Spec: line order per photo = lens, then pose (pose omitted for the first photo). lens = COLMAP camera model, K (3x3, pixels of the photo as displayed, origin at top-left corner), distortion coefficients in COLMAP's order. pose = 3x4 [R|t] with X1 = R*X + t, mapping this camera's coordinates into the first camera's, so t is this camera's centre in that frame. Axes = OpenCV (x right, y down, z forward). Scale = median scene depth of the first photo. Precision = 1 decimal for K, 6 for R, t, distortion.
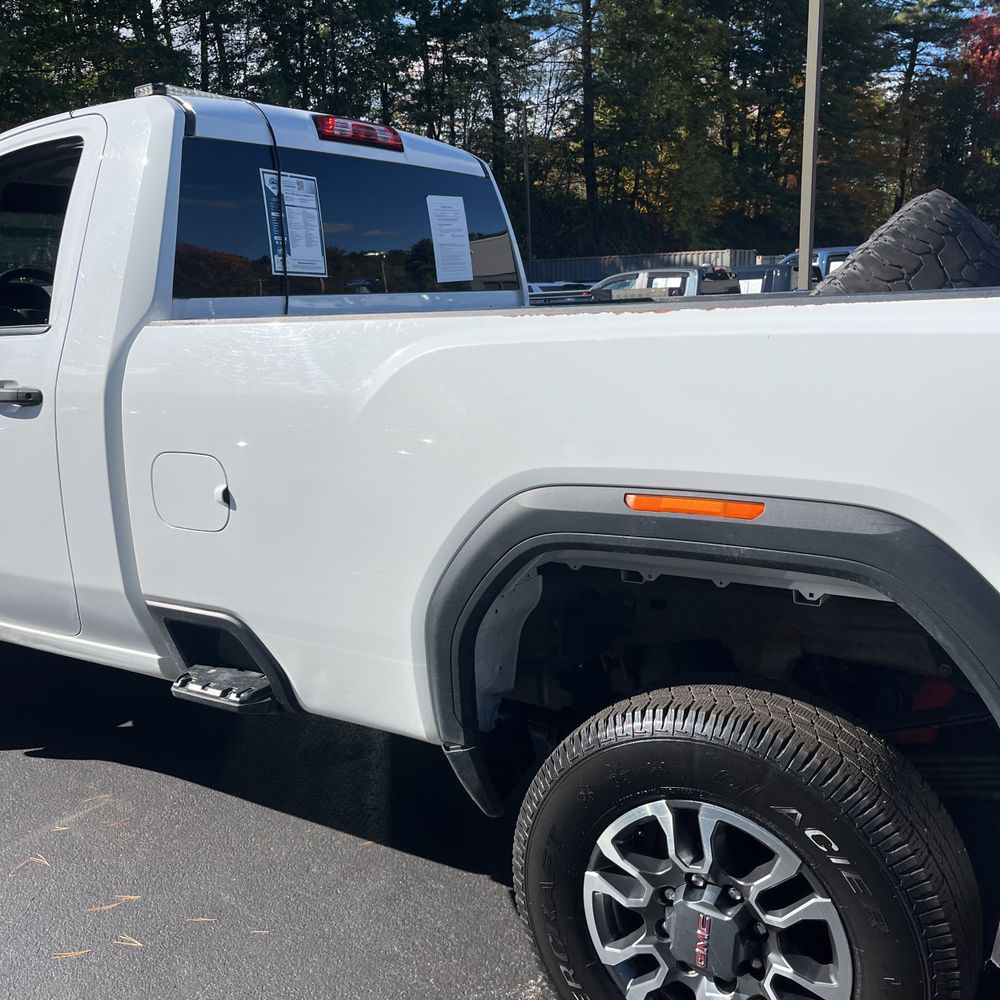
lens RADIAL K [[1023.0, 0, 497.8], [0, 1023.0, 506.0], [0, 0, 1]] dist [0.016625, 0.012610]
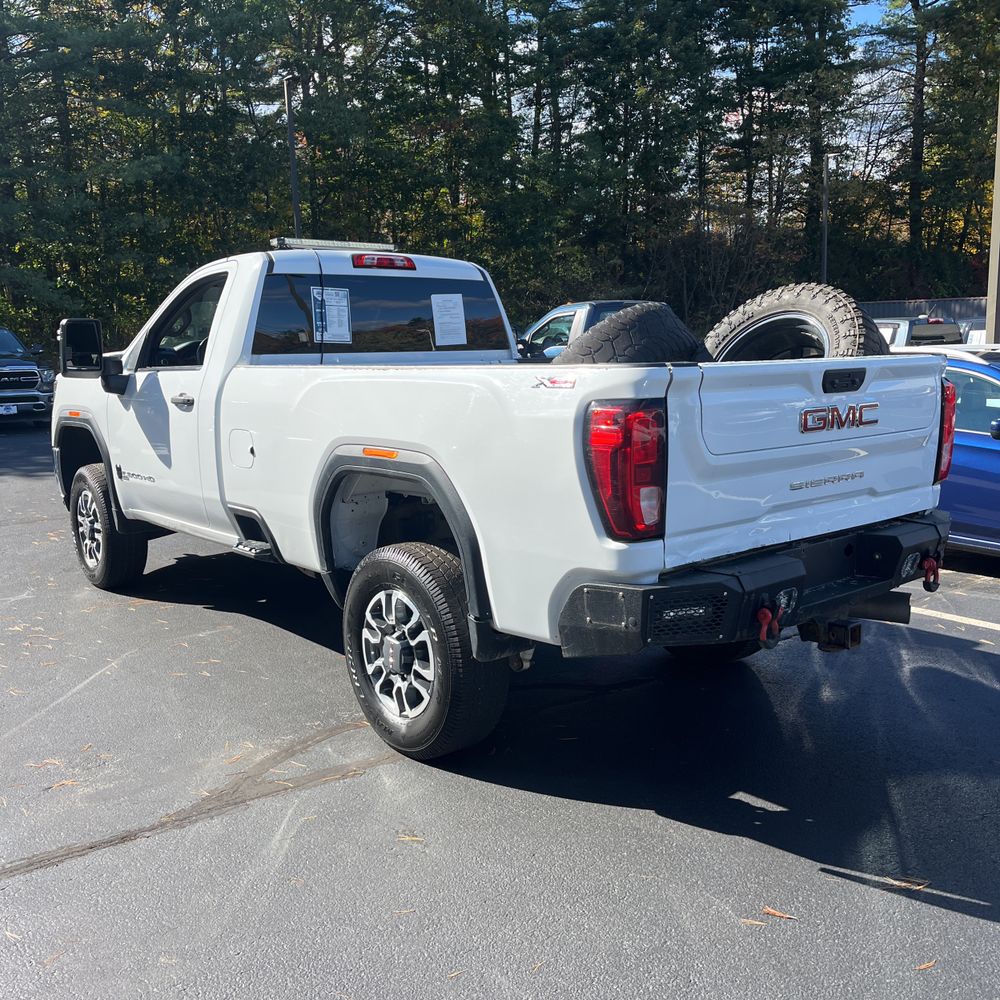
lens RADIAL K [[1012.4, 0, 505.8], [0, 1012.4, 500.9], [0, 0, 1]] dist [0.042730, -0.020313]
pose [[0.953114, 0.064214, -0.295719, 0.645566], [-0.076014, 0.996697, -0.028569, 0.085284], [0.292907, 0.049708, 0.954848, -0.622524]]
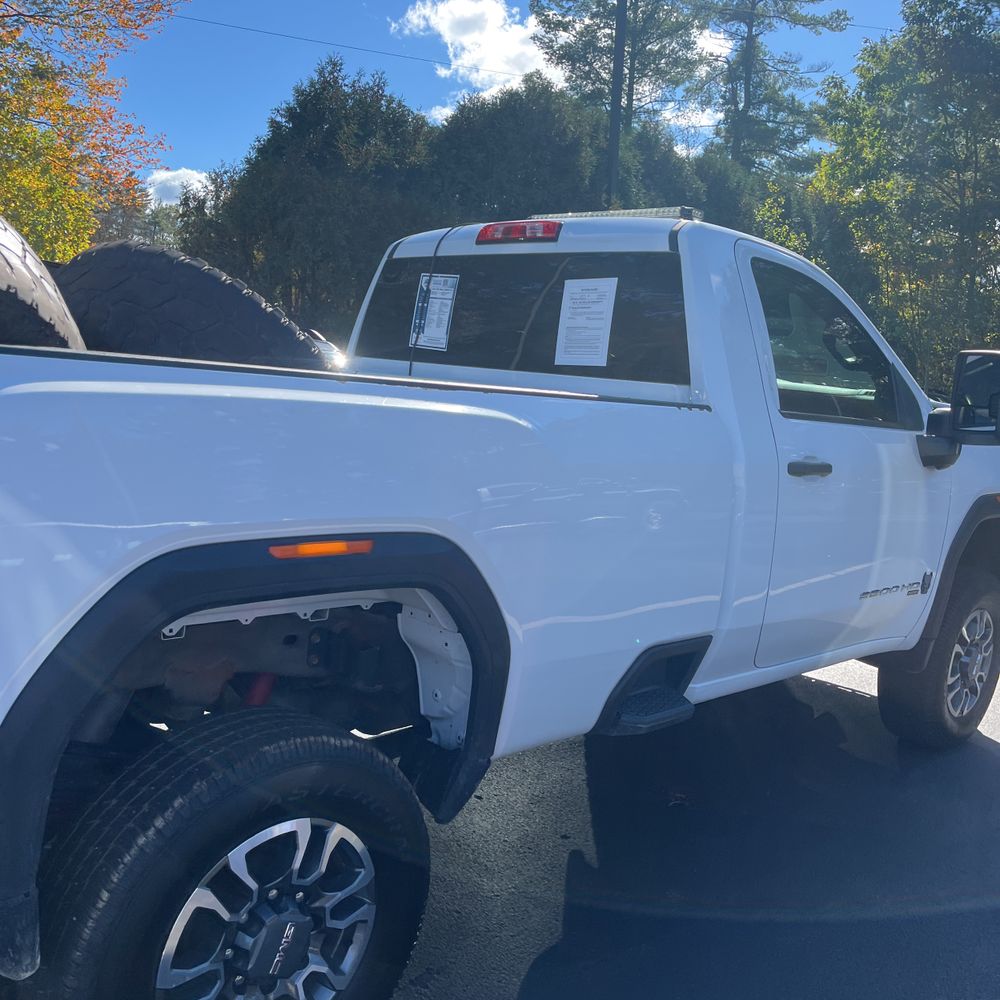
lens RADIAL K [[1012.4, 0, 505.8], [0, 1012.4, 500.9], [0, 0, 1]] dist [0.042730, -0.020313]
pose [[-0.228637, 0.136827, -0.963848, 1.074436], [-0.273282, 0.941242, 0.198444, -0.320945], [0.934367, 0.308774, -0.177811, 1.362648]]
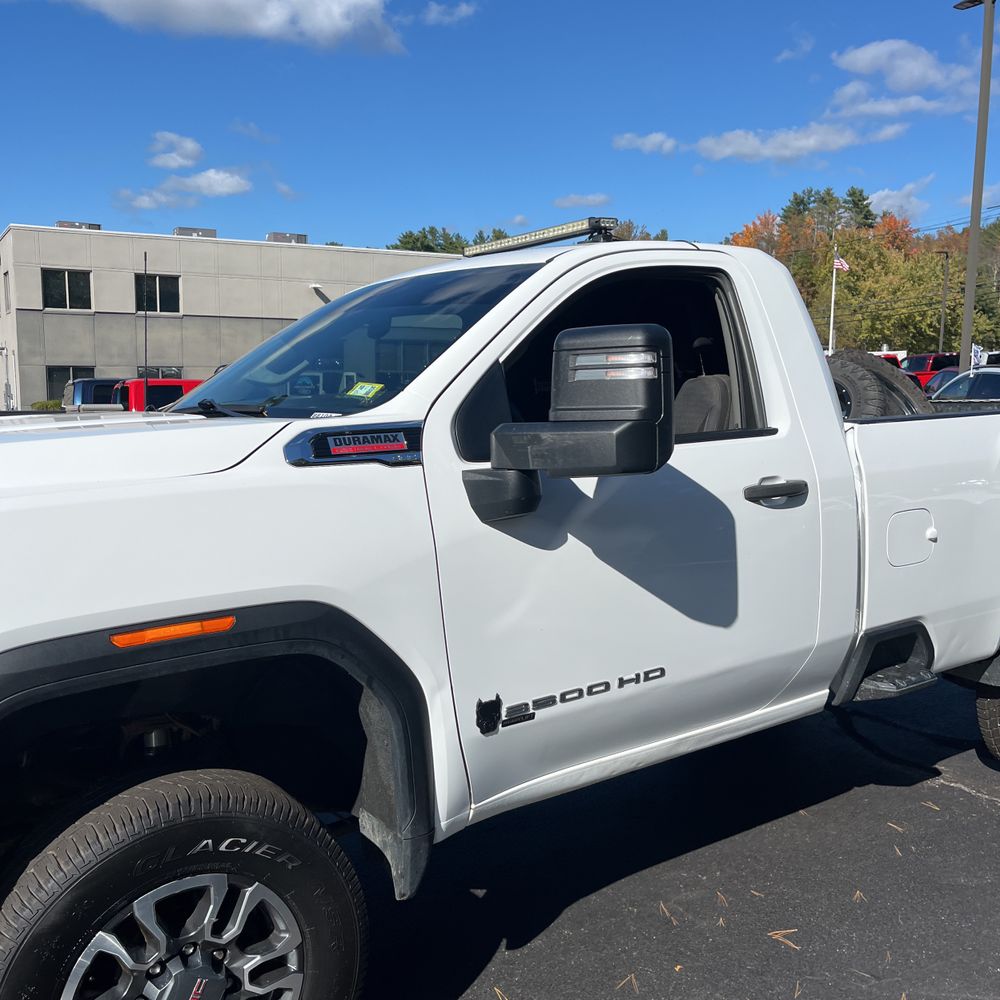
lens RADIAL K [[1023.0, 0, 497.8], [0, 1023.0, 506.0], [0, 0, 1]] dist [0.016625, 0.012610]
pose [[0.399630, -0.081356, 0.913059, -1.441060], [0.198180, 0.980165, 0.000596, -0.135947], [-0.894997, 0.180712, 0.407827, 0.730924]]
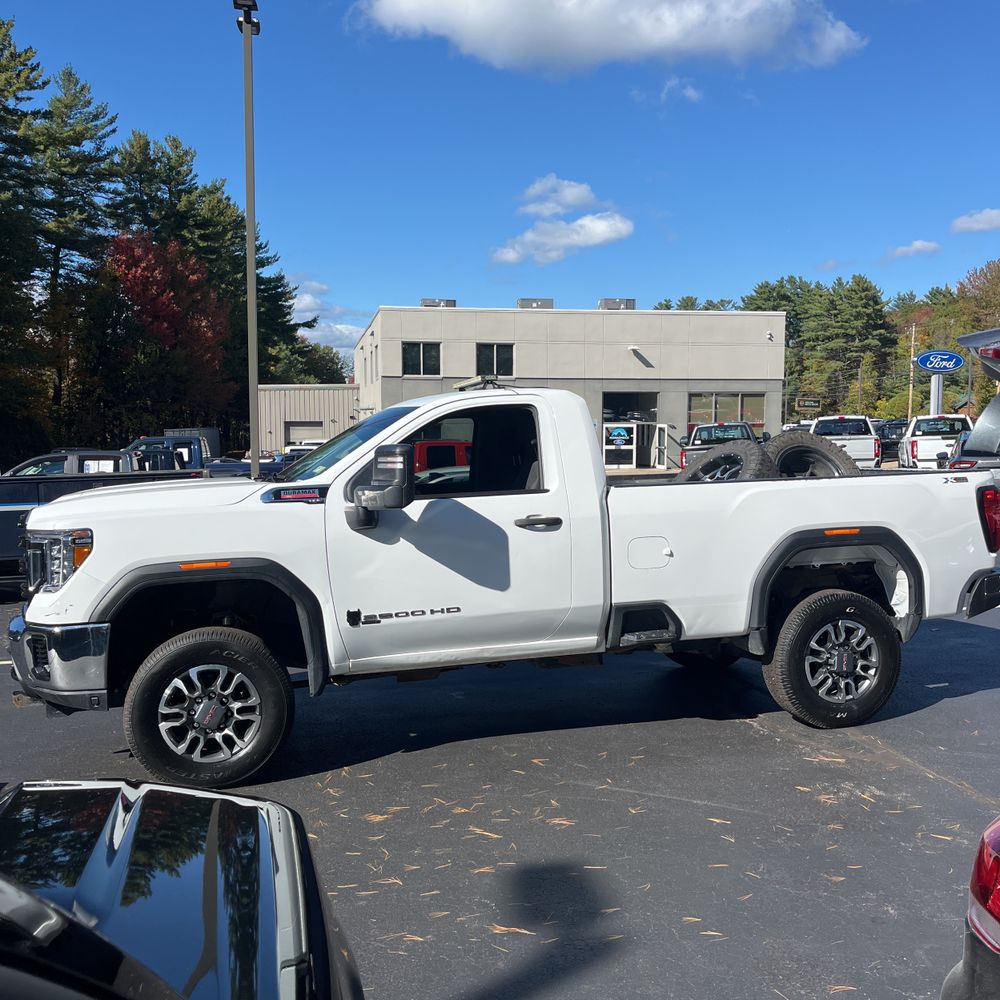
lens RADIAL K [[1012.4, 0, 505.8], [0, 1012.4, 500.9], [0, 0, 1]] dist [0.042730, -0.020313]
pose [[0.681108, -0.023908, 0.731793, -1.832914], [0.152688, 0.982131, -0.110026, 0.062726], [-0.716086, 0.186675, 0.672587, -0.334227]]
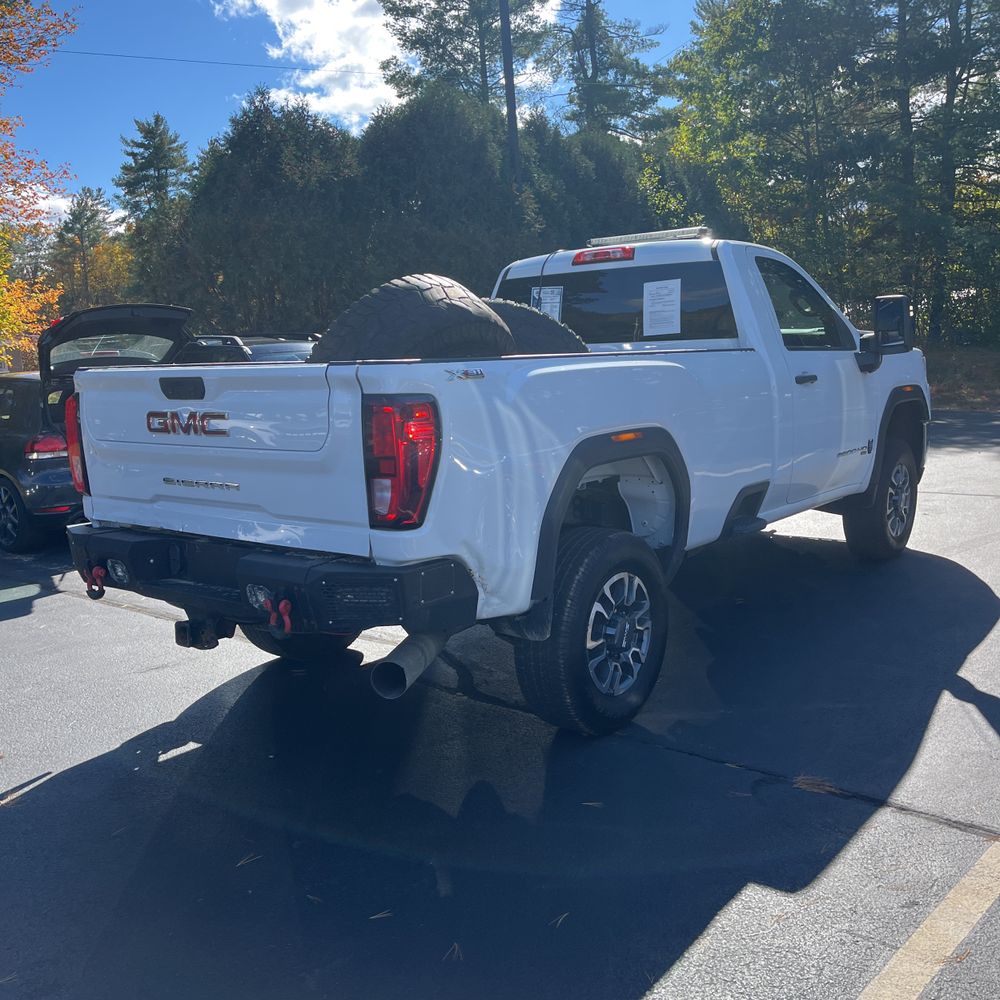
lens RADIAL K [[1012.4, 0, 505.8], [0, 1012.4, 500.9], [0, 0, 1]] dist [0.042730, -0.020313]
pose [[-0.101166, 0.184089, -0.977689, 1.834553], [-0.162578, 0.966462, 0.198797, -0.290014], [0.981496, 0.179063, -0.067845, 1.094106]]
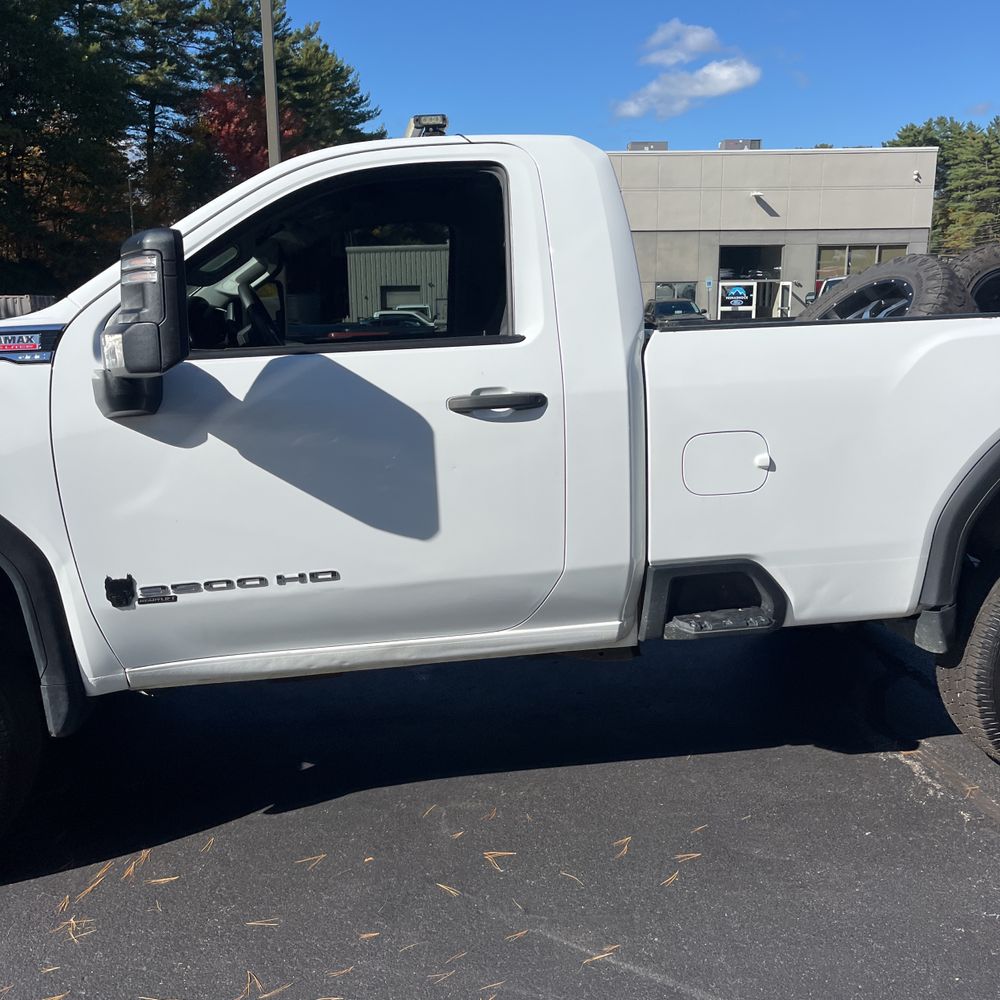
lens RADIAL K [[1016.9, 0, 501.6], [0, 1016.9, 517.1], [0, 0, 1]] dist [0.009454, 0.020613]
pose [[0.760946, -0.117546, 0.638079, -1.023953], [0.140154, 0.990012, 0.015237, -0.004809], [-0.633497, 0.077835, 0.769820, 0.178824]]
